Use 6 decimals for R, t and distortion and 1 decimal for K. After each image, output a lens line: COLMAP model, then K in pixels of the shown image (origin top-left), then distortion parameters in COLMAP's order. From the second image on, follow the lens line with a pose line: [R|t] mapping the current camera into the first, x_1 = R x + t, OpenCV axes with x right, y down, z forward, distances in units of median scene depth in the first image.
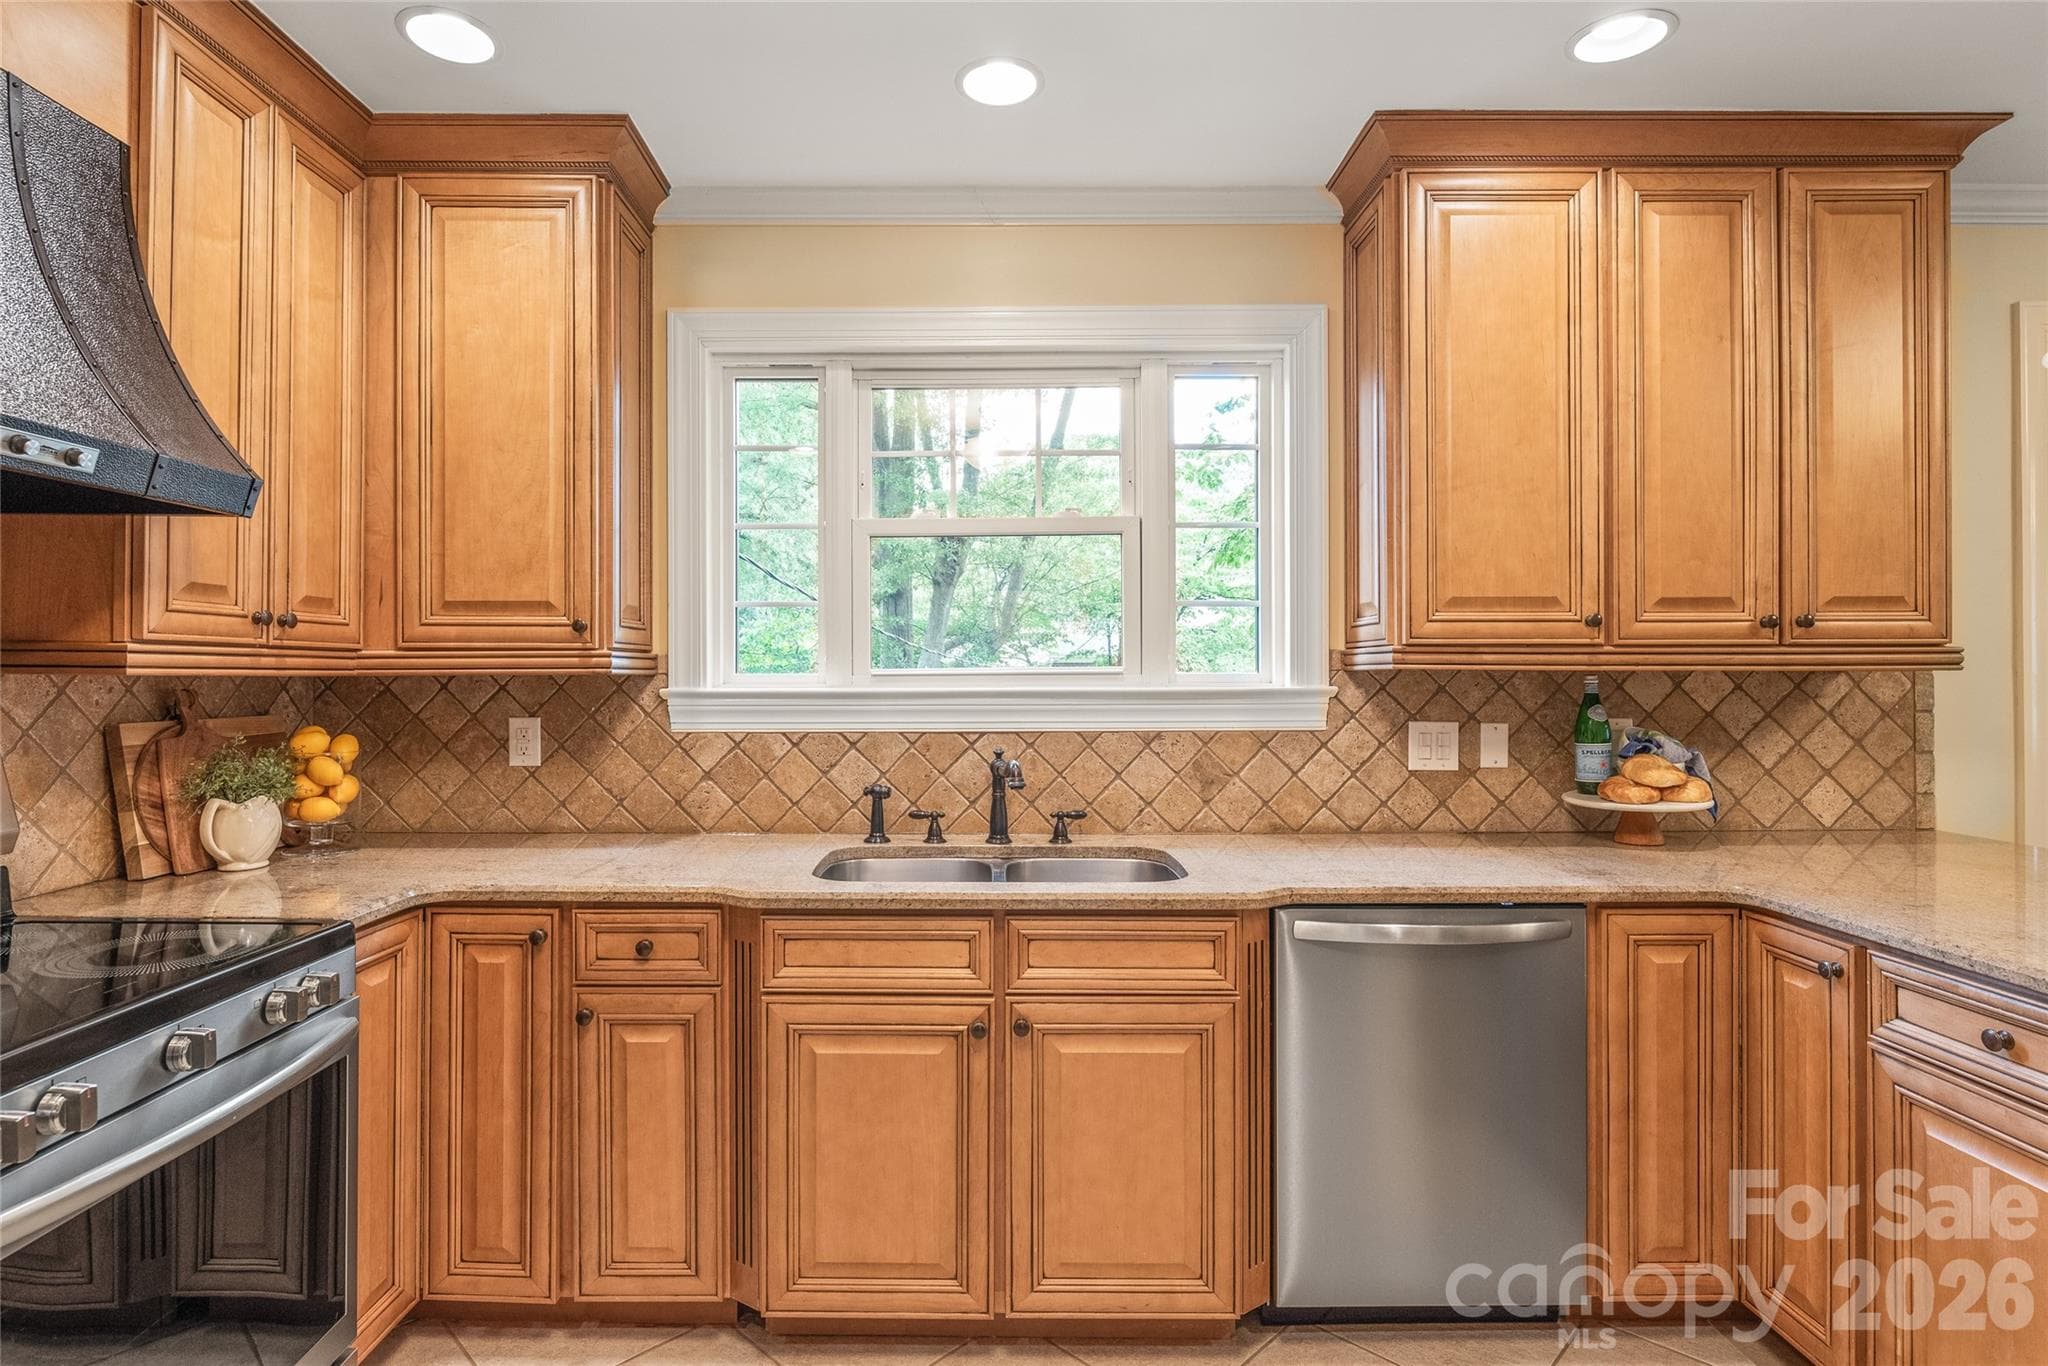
lens RADIAL K [[1024.2, 0, 991.0], [0, 1024.2, 673.0], [0, 0, 1]] dist [-0.000359, -0.003994]
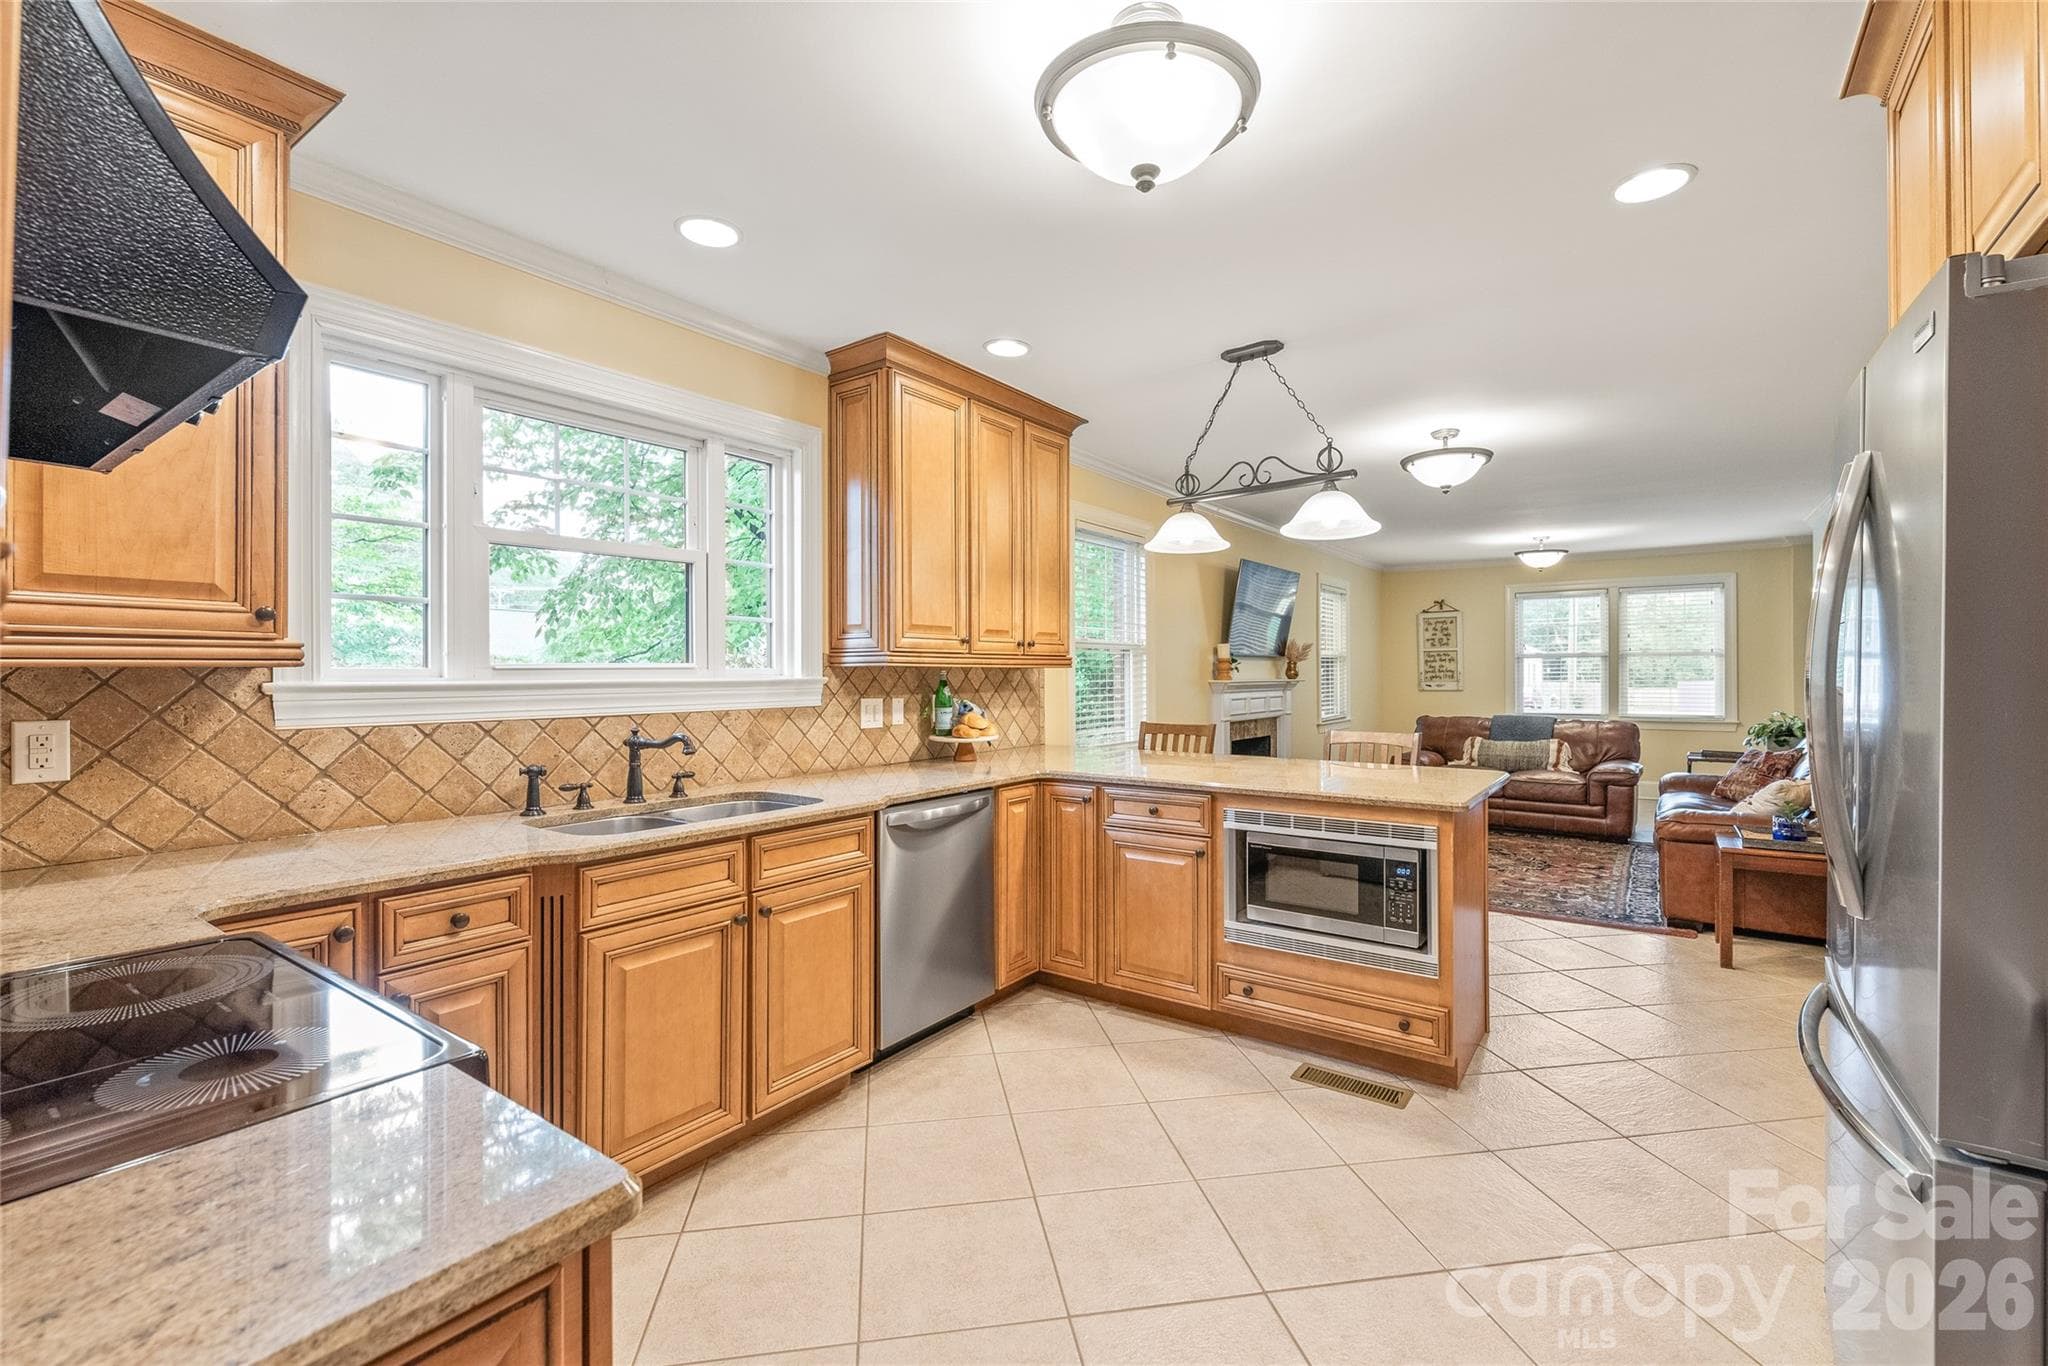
lens RADIAL K [[882.8, 0, 1026.1], [0, 882.8, 669.1], [0, 0, 1]] dist [-0.002977, -0.000601]
pose [[0.577759, 0.002727, 0.816203, -0.597073], [0.000942, 0.999992, -0.004007, 0.006952], [-0.816207, 0.003084, 0.577752, -0.015593]]
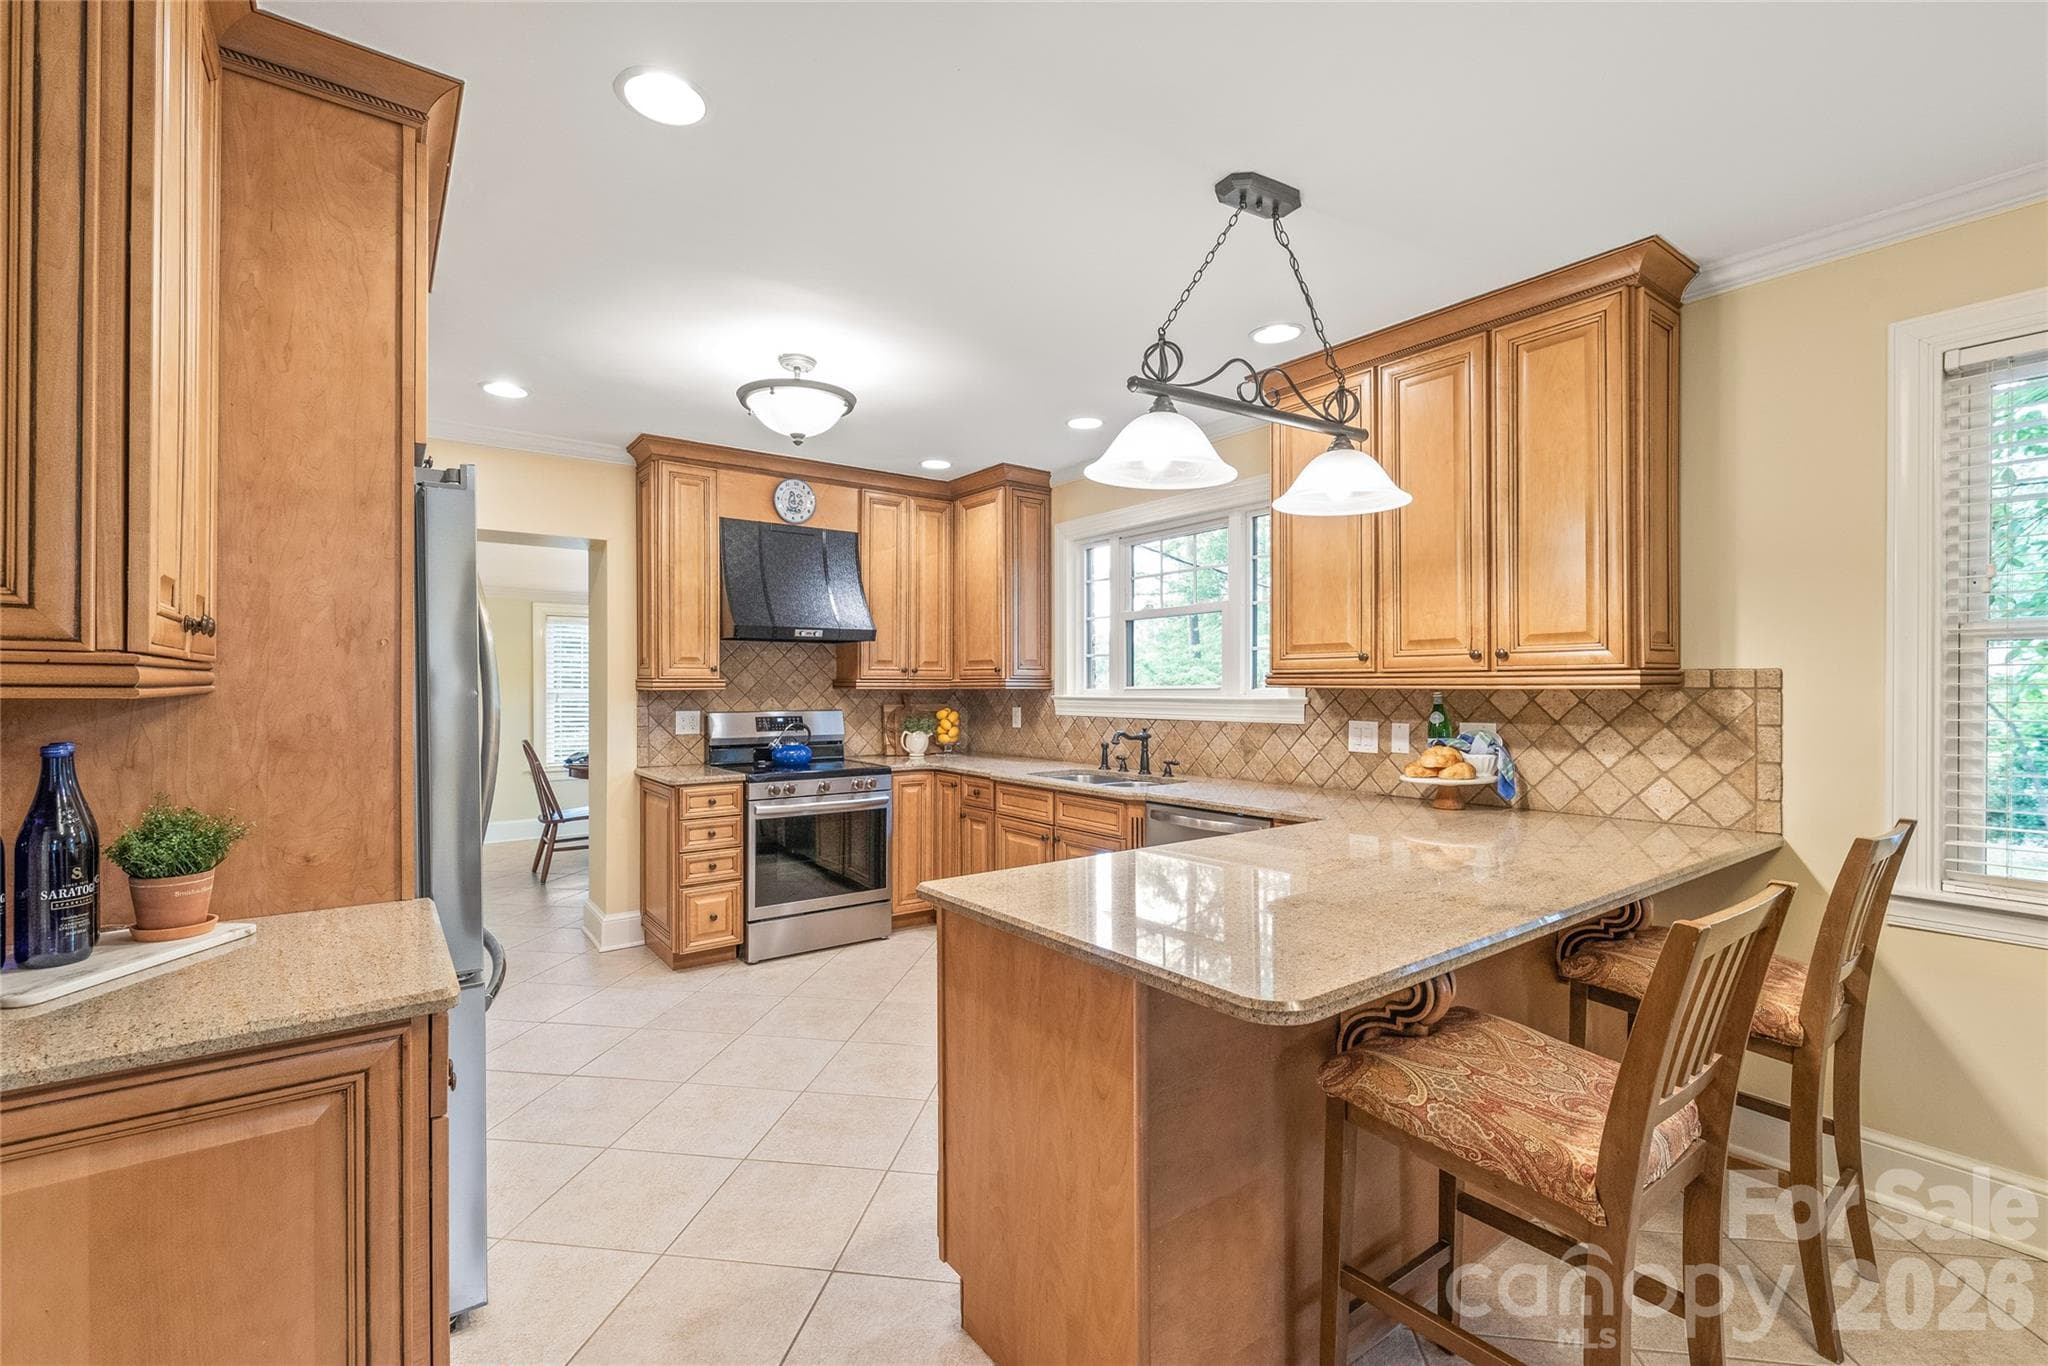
lens RADIAL K [[882.8, 0, 1024.3], [0, 882.8, 689.5], [0, 0, 1]] dist [-0.002977, -0.000601]
pose [[0.602389, 0.003509, -0.798195, 1.231920], [0.001497, 0.999984, 0.005526, -0.008496], [0.798201, -0.004524, 0.602374, -0.219075]]
